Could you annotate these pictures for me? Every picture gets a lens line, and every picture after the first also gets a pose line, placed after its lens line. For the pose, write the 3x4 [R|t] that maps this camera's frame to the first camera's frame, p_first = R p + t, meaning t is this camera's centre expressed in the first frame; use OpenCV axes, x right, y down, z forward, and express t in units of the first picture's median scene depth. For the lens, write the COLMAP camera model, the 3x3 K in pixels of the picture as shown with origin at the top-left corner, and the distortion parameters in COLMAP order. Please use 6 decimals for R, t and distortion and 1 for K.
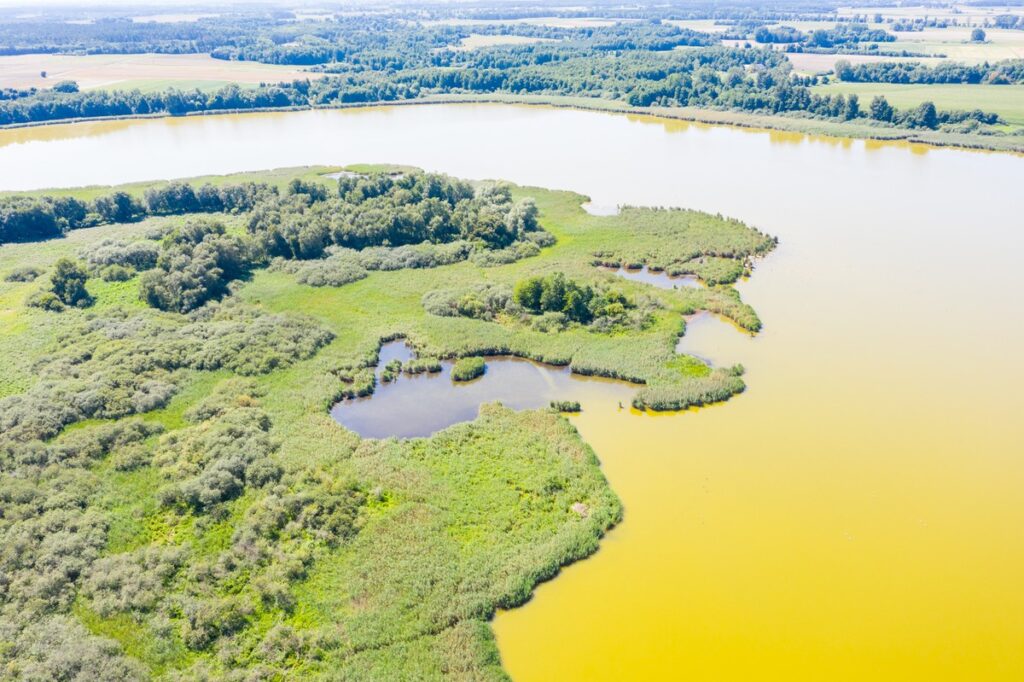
lens RADIAL K [[830.2, 0, 512.0], [0, 830.2, 341.0], [0, 0, 1]] dist [0.003178, 0.003999]
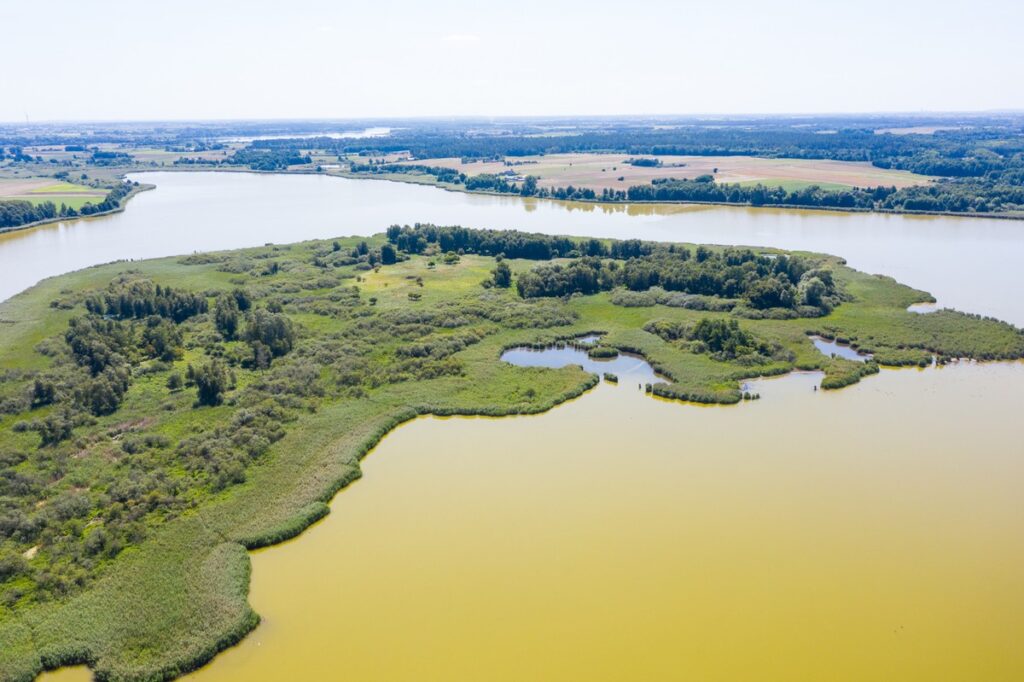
lens RADIAL K [[830.2, 0, 512.0], [0, 830.2, 341.0], [0, 0, 1]] dist [0.003178, 0.003999]
pose [[0.654121, 0.206003, -0.727797, 0.275200], [-0.291885, 0.956417, 0.008377, 0.014191], [0.697803, 0.206954, 0.685742, -0.050667]]
